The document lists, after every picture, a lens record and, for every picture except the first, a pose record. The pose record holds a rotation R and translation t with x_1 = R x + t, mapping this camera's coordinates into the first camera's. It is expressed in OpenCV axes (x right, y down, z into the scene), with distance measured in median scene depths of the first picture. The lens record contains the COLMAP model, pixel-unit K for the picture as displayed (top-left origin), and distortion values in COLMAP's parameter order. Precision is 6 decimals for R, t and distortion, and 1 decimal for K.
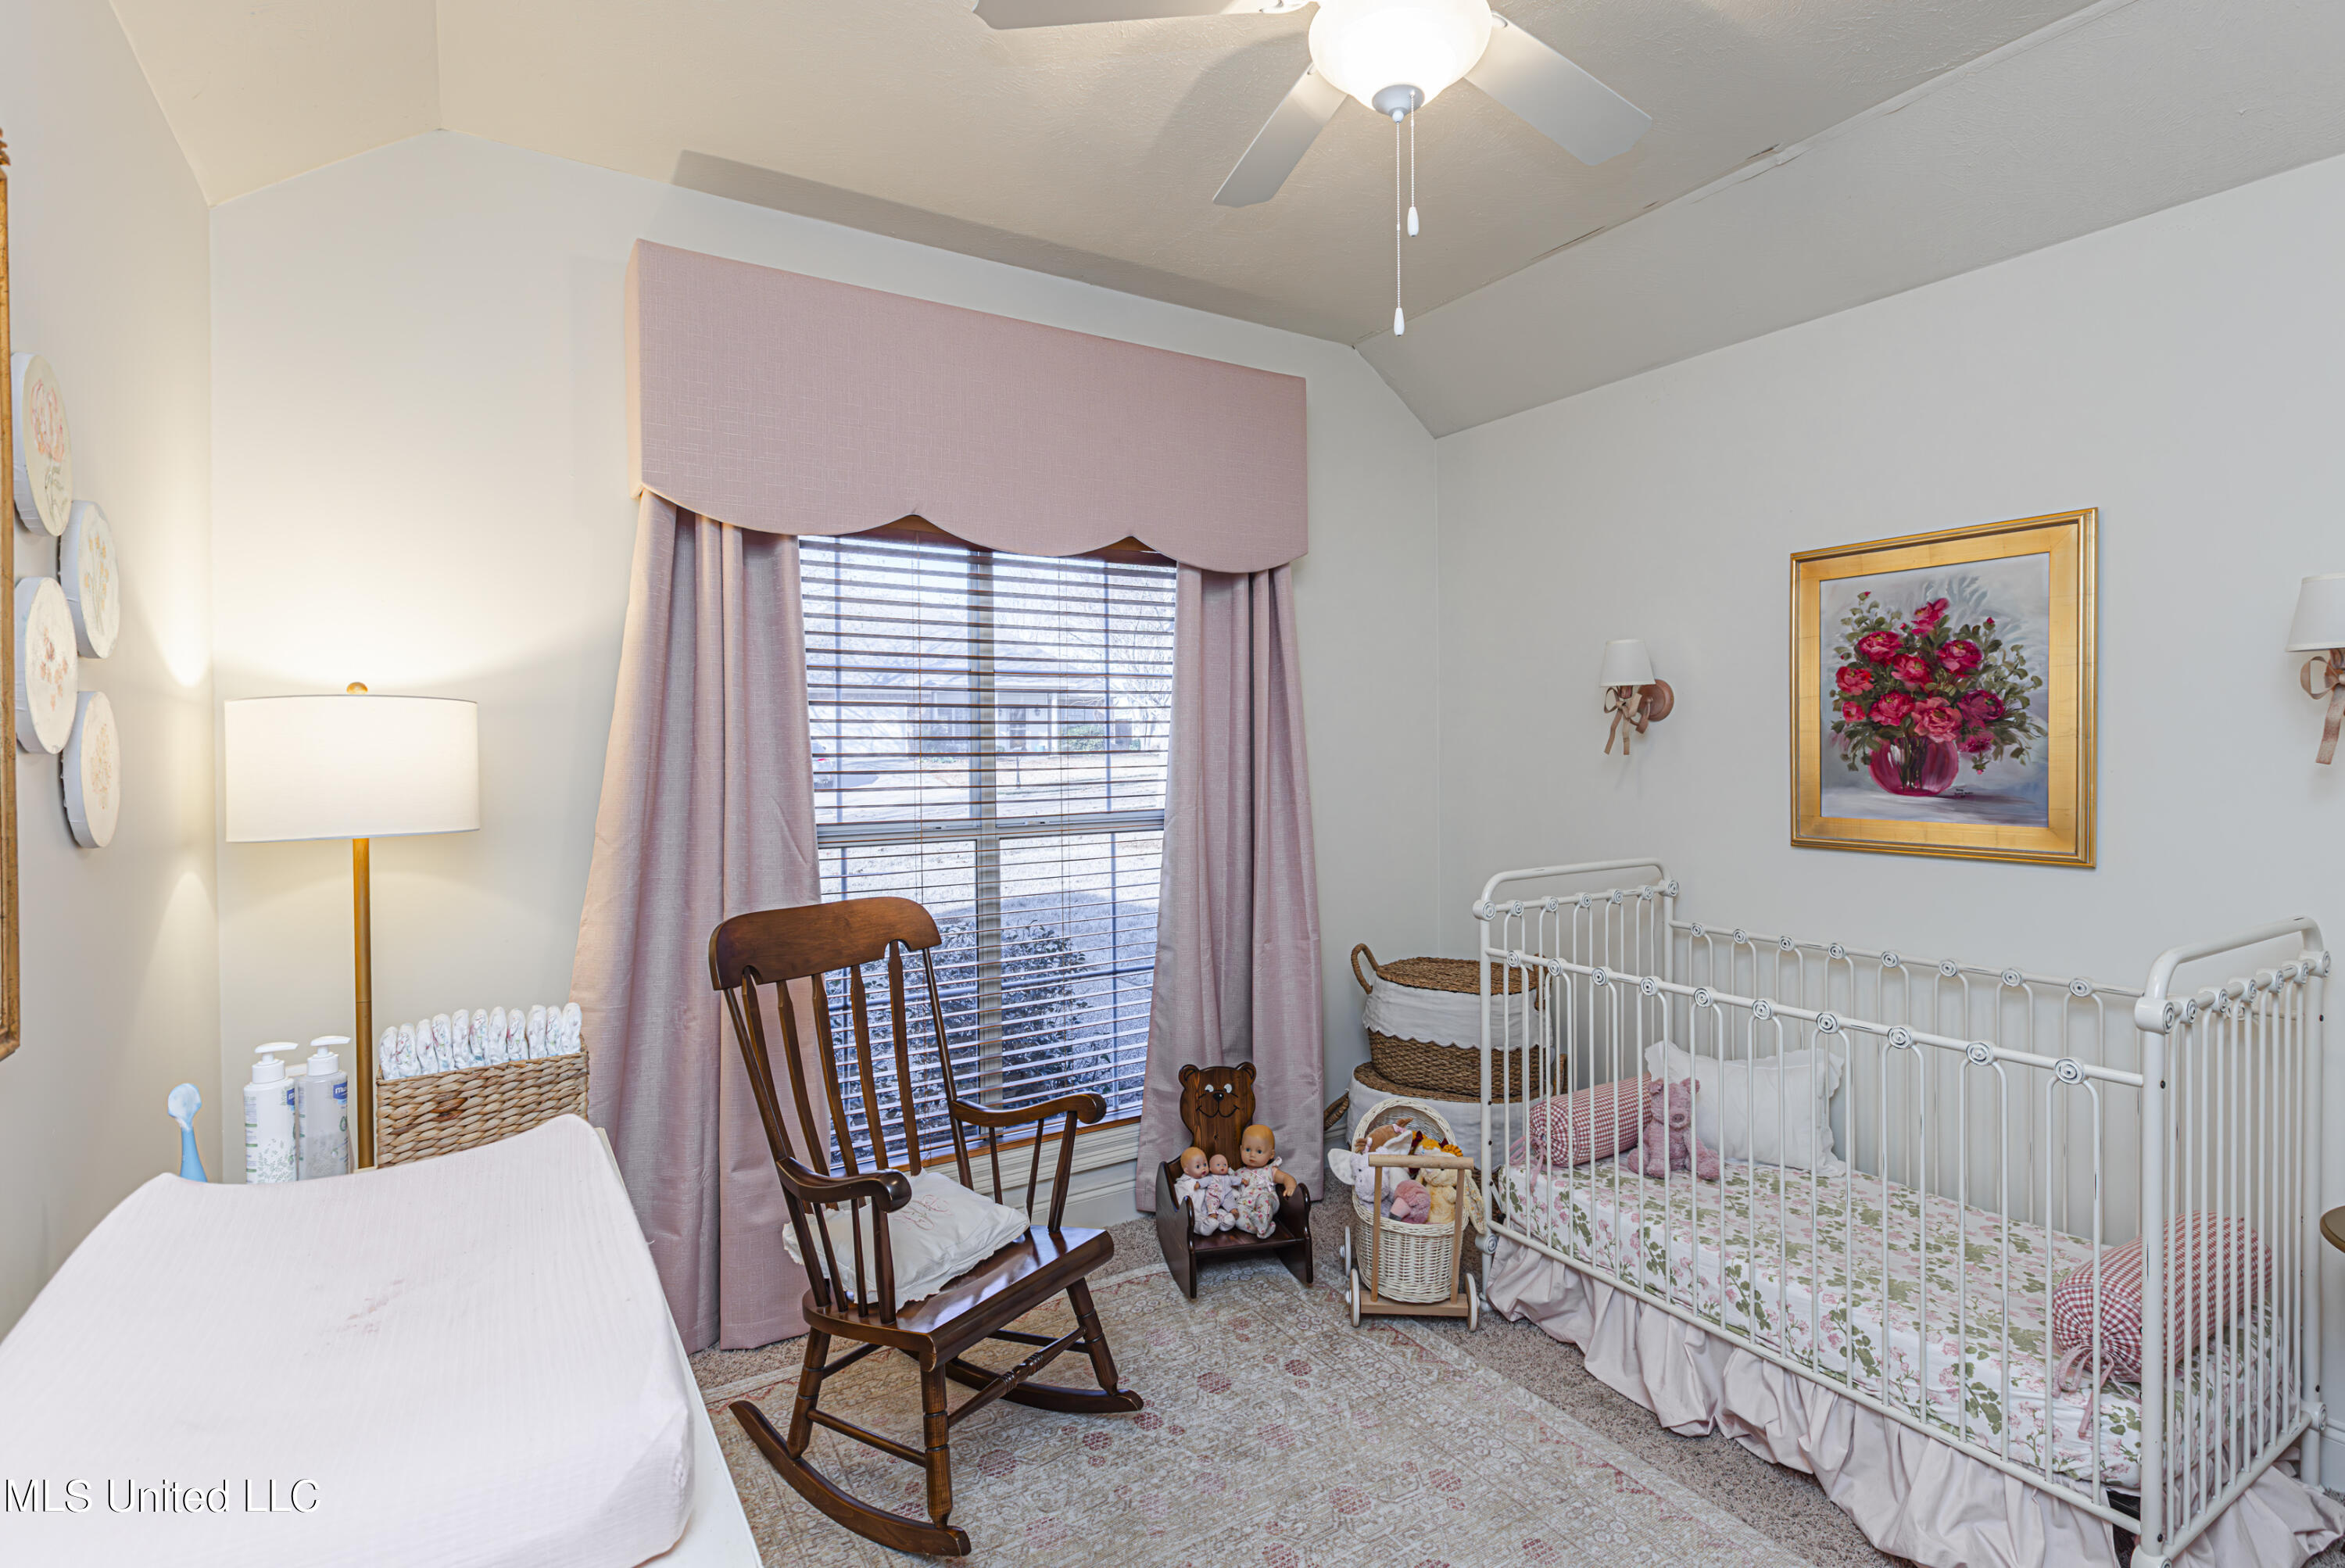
lens RADIAL K [[1073.3, 0, 1173.7], [0, 1073.3, 764.8], [0, 0, 1]] dist [0.001931, -0.000536]
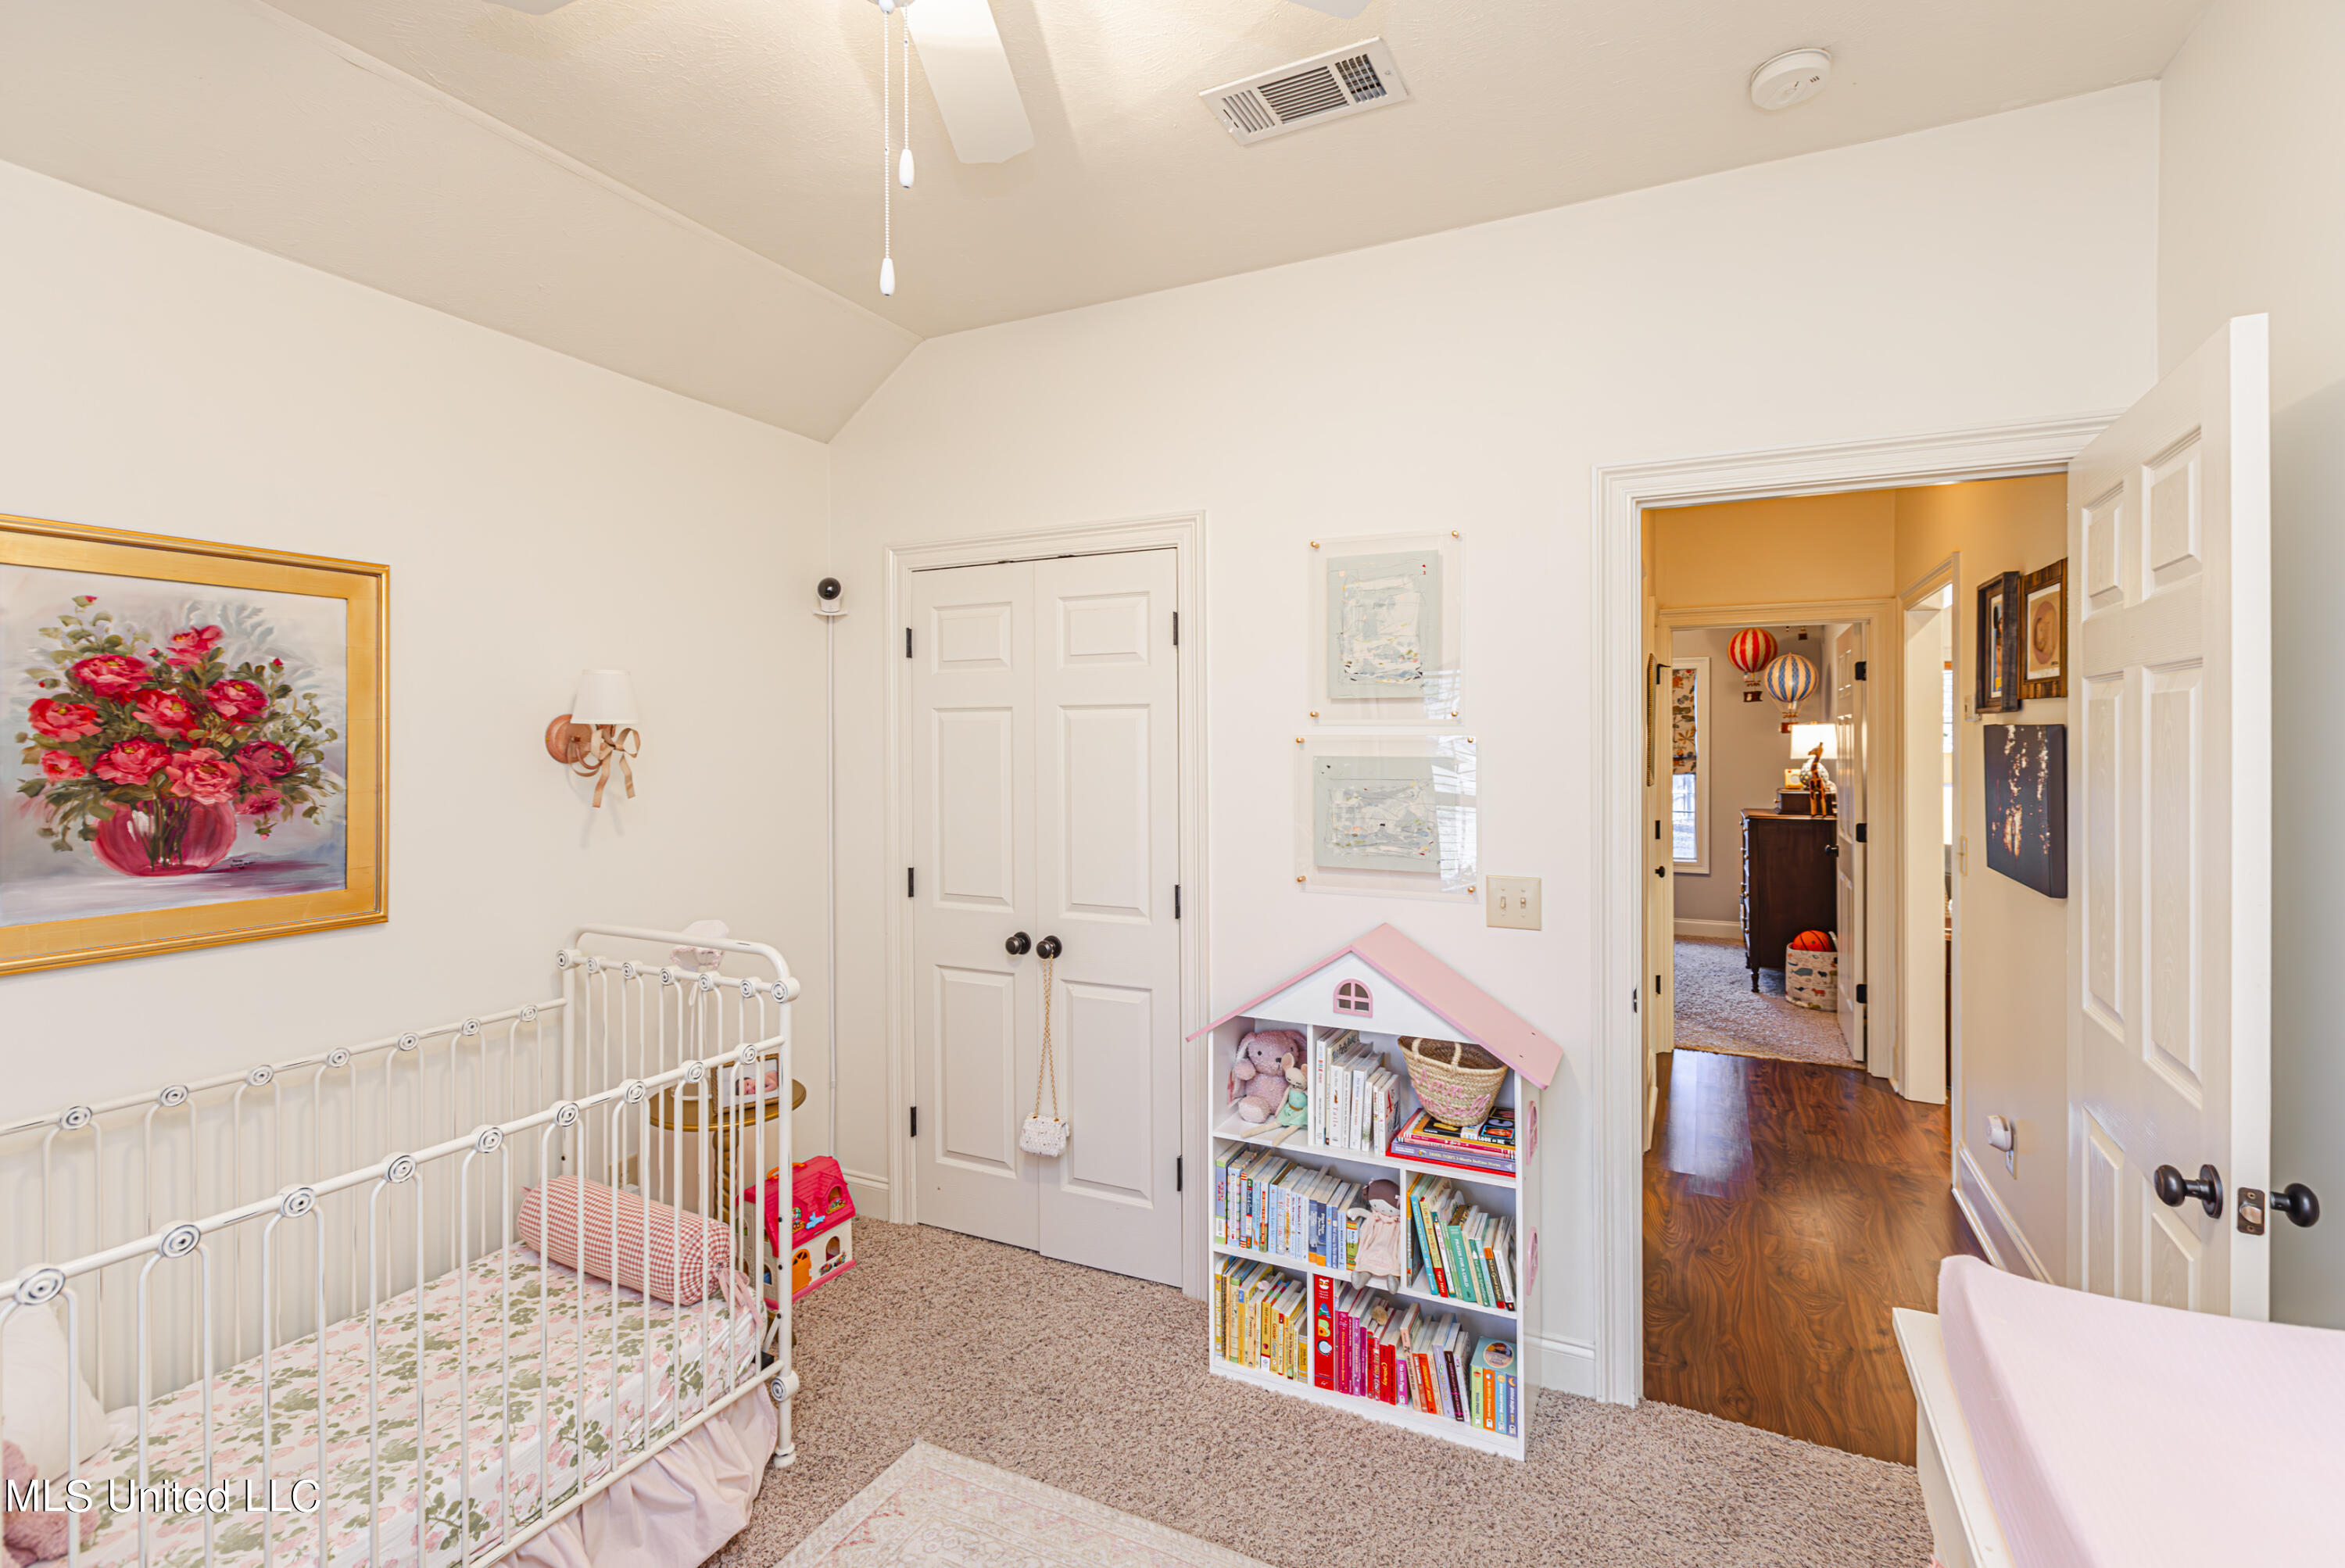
lens RADIAL K [[1073.3, 0, 1208.7], [0, 1073.3, 738.3], [0, 0, 1]] dist [0.001931, -0.000536]
pose [[-0.539506, -0.000500, 0.841981, -0.365642], [0.011672, 0.999899, 0.008073, -0.068217], [-0.841901, 0.014184, -0.539446, 0.807134]]
